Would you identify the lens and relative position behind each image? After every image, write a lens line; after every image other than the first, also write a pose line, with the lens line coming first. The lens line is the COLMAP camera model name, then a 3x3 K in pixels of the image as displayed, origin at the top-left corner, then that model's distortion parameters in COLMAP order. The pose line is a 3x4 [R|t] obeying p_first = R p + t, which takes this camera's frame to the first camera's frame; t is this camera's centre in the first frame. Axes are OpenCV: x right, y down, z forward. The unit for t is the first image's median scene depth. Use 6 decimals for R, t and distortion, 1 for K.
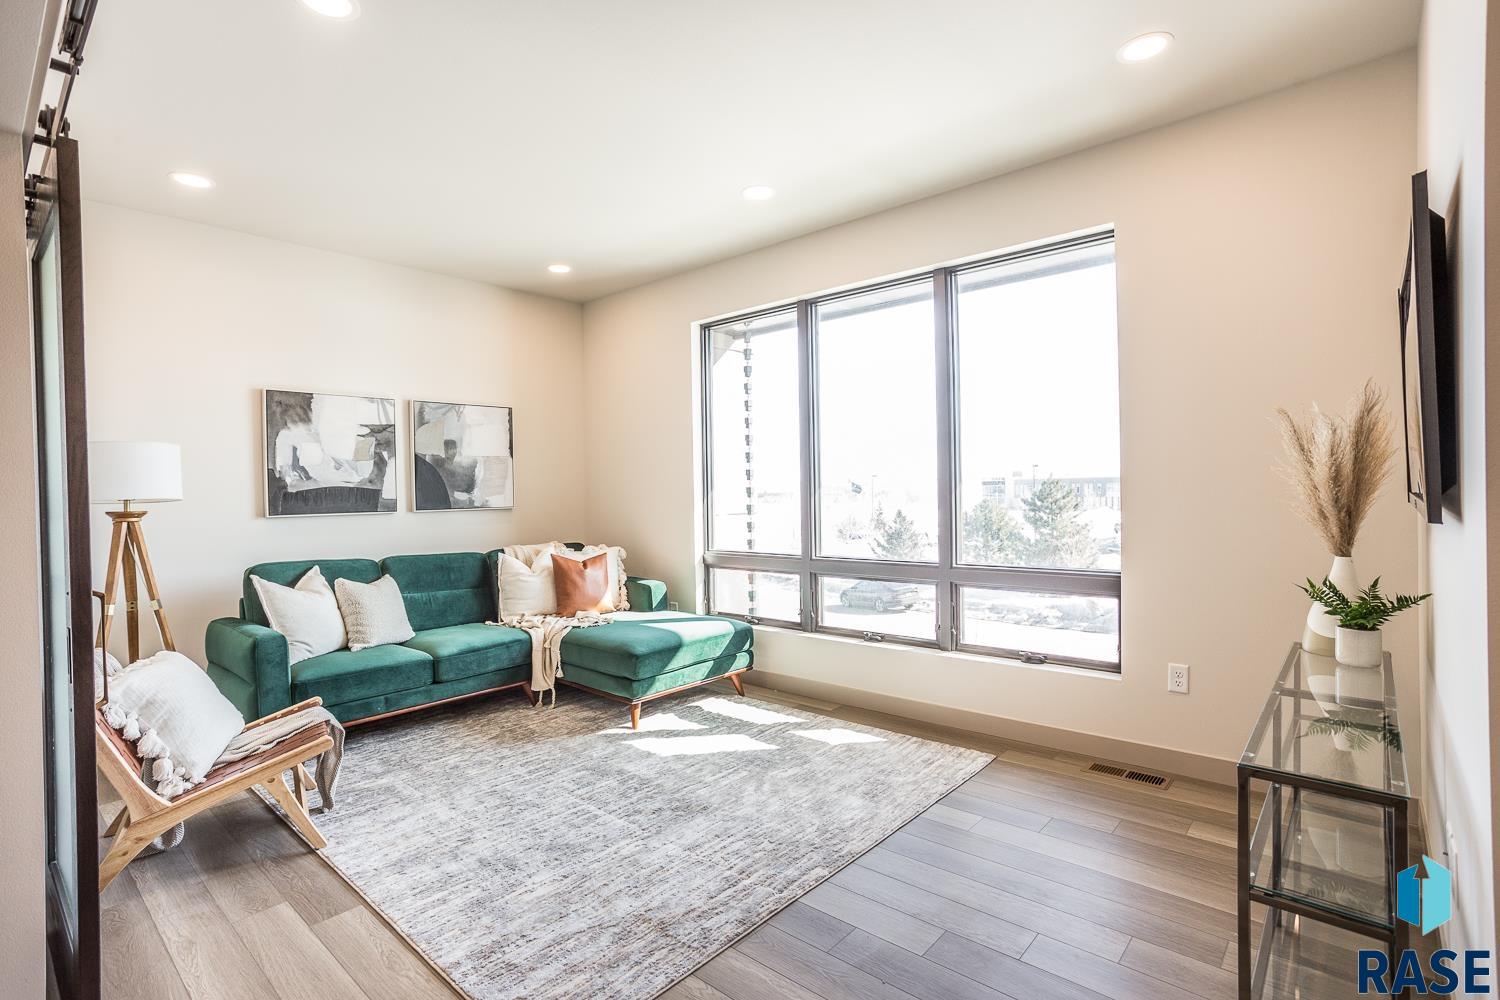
lens RADIAL K [[725.0, 0, 750.0], [0, 725.0, 500.0], [0, 0, 1]] dist [-0.060410, 0.038621]
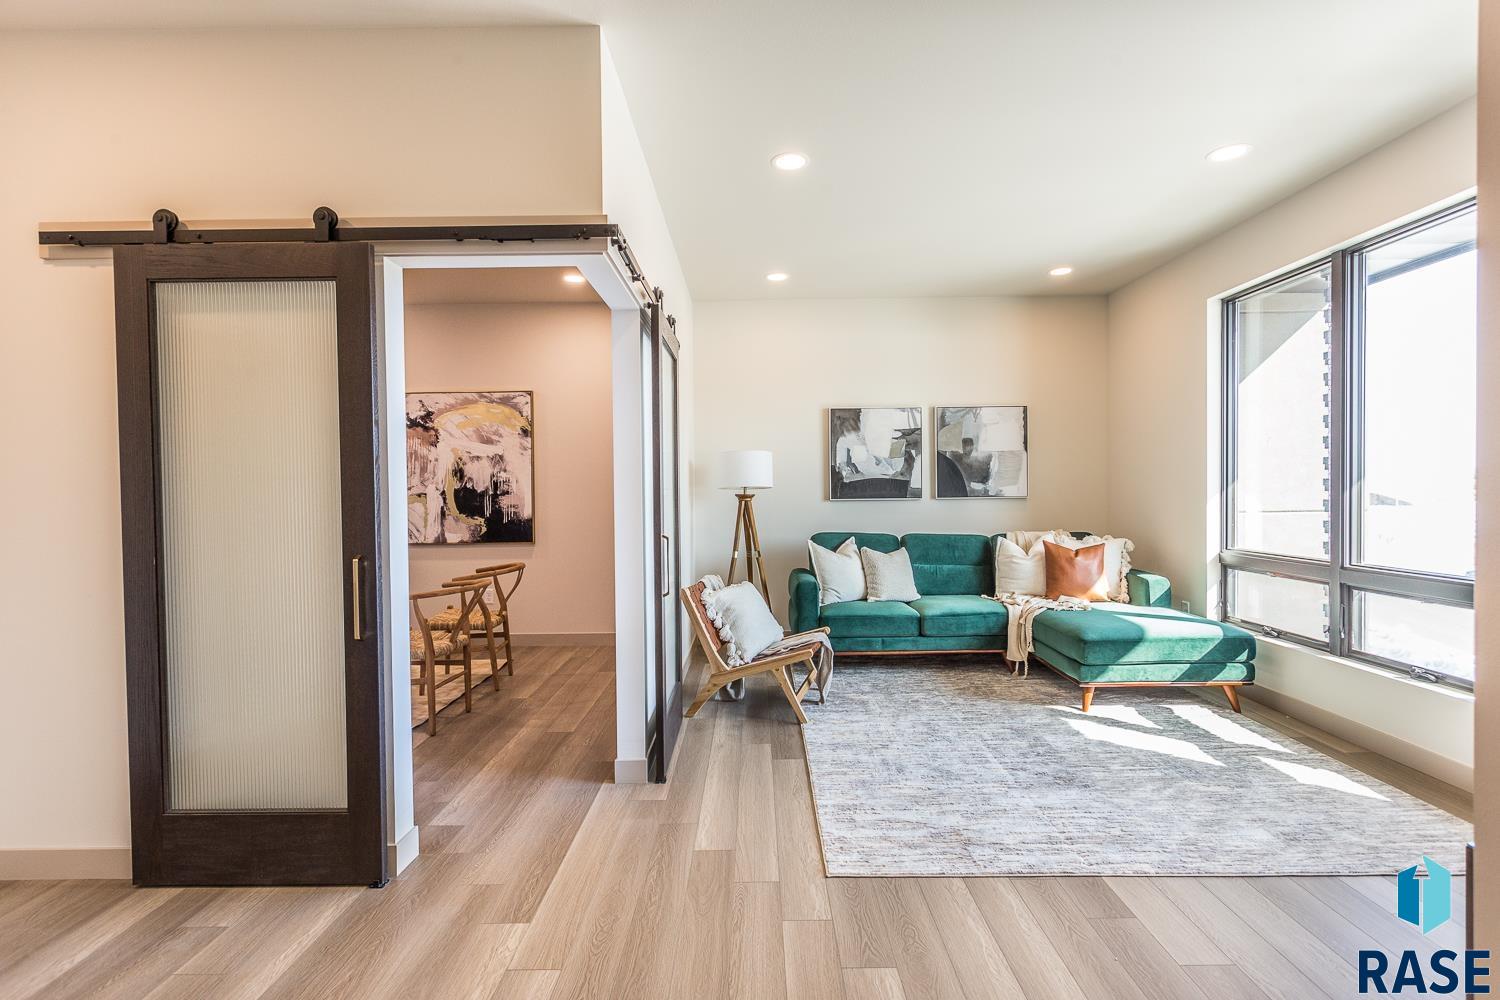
lens RADIAL K [[714.8, 0, 750.0], [0, 714.8, 500.0], [0, 0, 1]] dist [-0.000246, 0.000373]
pose [[0.654728, 0.023934, -0.755485, 0.282557], [-0.010921, 0.999694, 0.022206, -0.005769], [0.755785, -0.006288, 0.654789, -0.040729]]
